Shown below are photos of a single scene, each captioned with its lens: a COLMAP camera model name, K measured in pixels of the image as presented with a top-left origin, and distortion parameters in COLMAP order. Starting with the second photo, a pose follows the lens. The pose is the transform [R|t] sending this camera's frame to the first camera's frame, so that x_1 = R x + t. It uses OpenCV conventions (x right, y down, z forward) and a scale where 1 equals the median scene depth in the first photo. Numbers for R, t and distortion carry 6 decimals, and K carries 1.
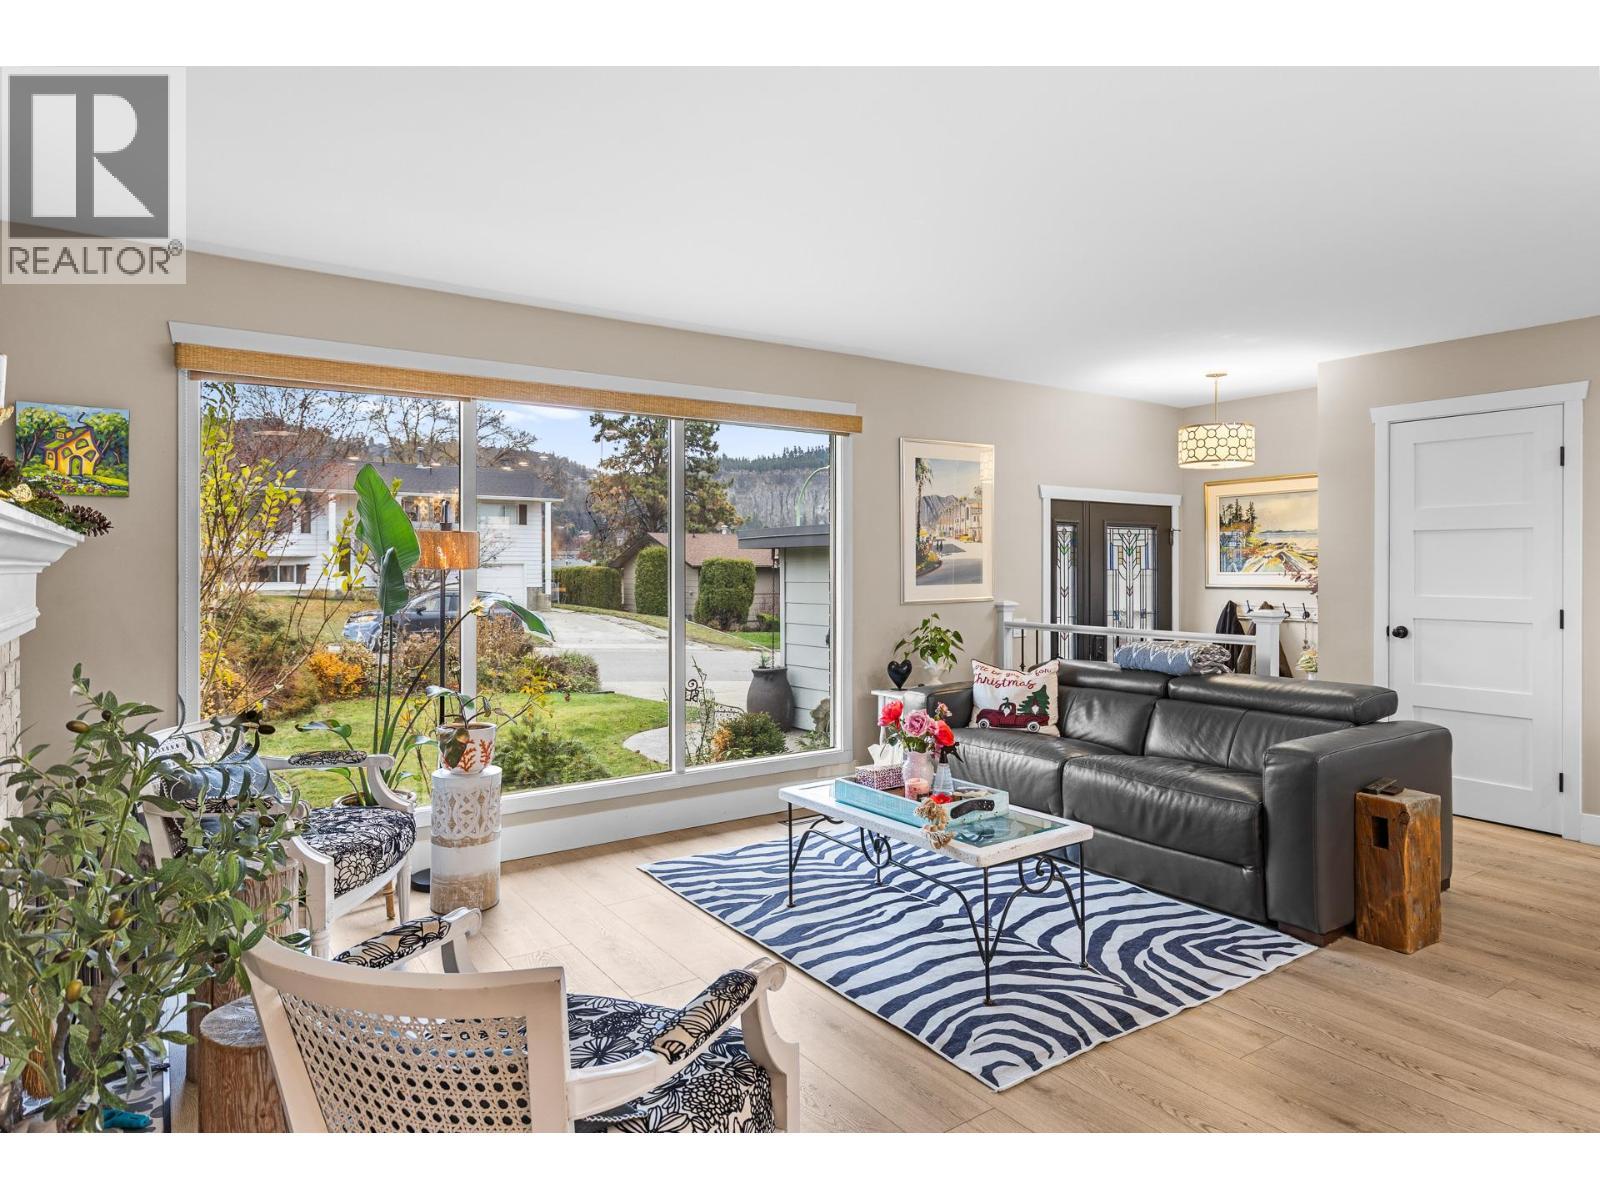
lens RADIAL K [[962.8, 0, 803.5], [0, 962.8, 569.8], [0, 0, 1]] dist [0.003992, 0.000707]
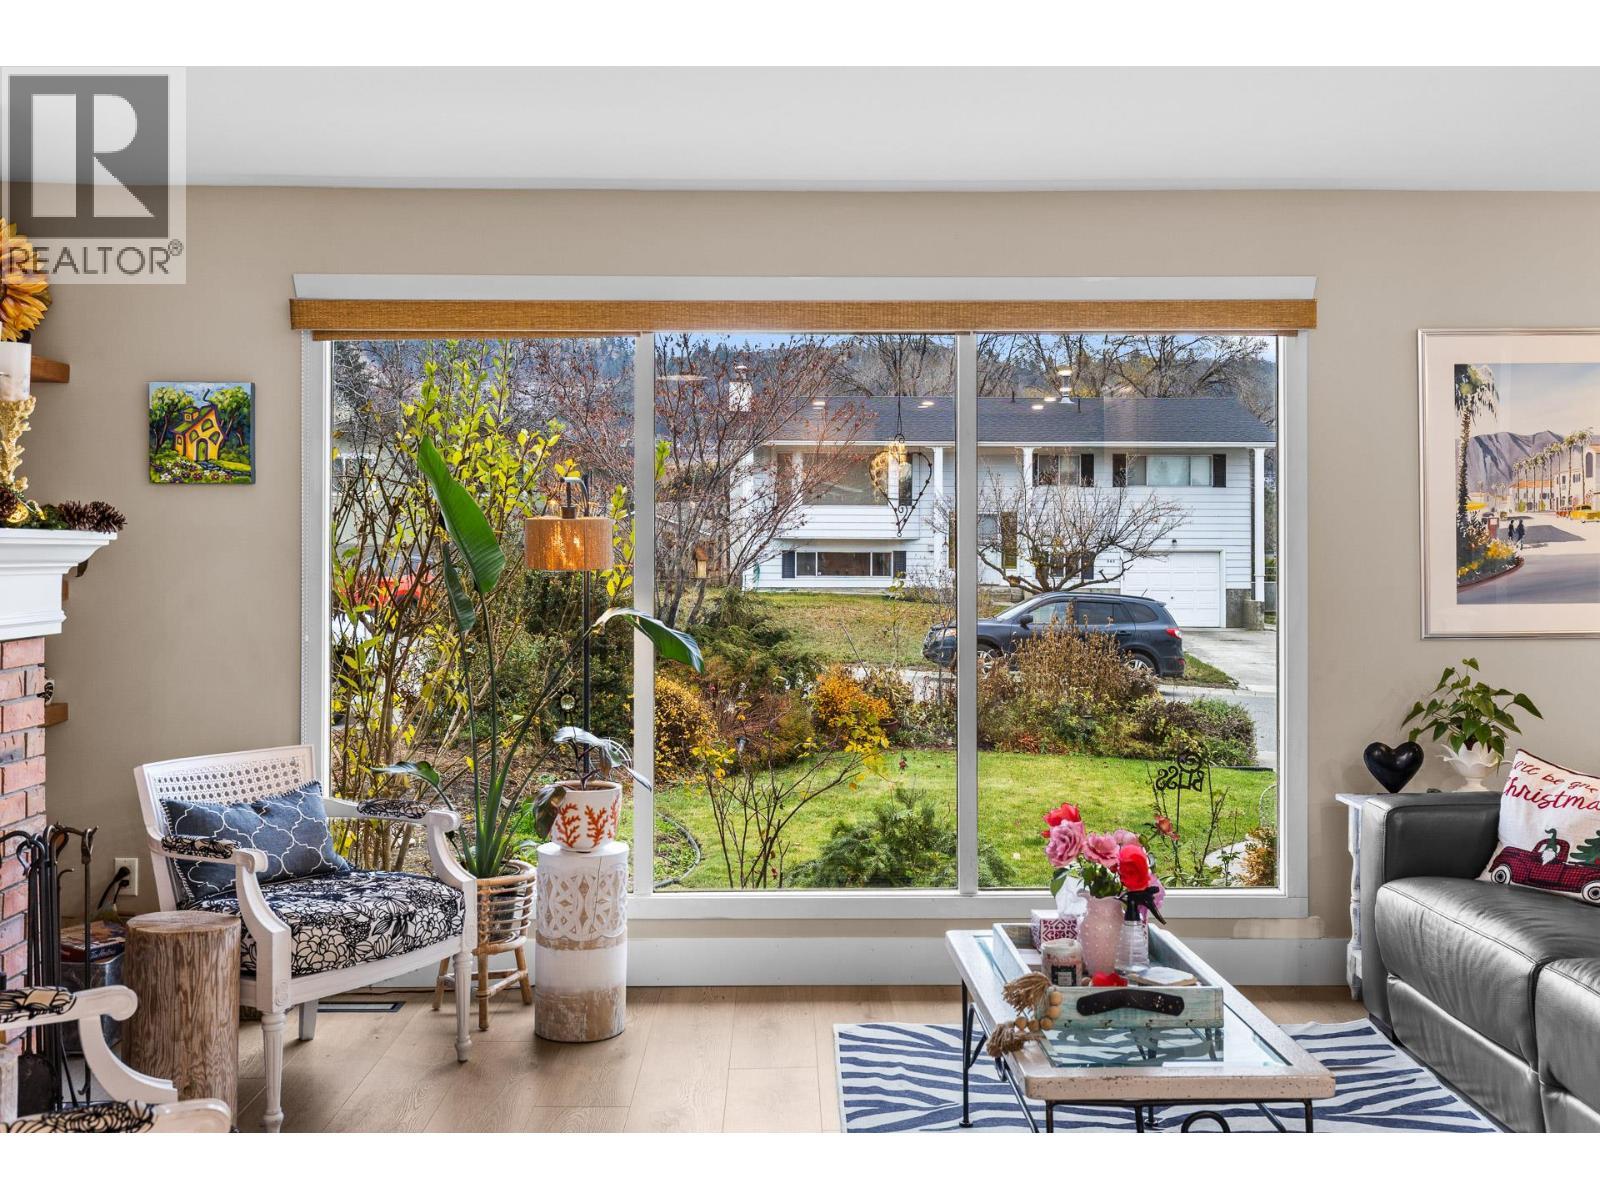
lens RADIAL K [[1590.5, 0, 797.1], [0, 1590.5, 545.1], [0, 0, 1]] dist [0.015363, -0.013196]
pose [[0.822971, 0.000664, -0.568083, 0.472989], [-0.005241, 0.999966, -0.006424, -0.013114], [0.568059, 0.008264, 0.822946, 0.100608]]
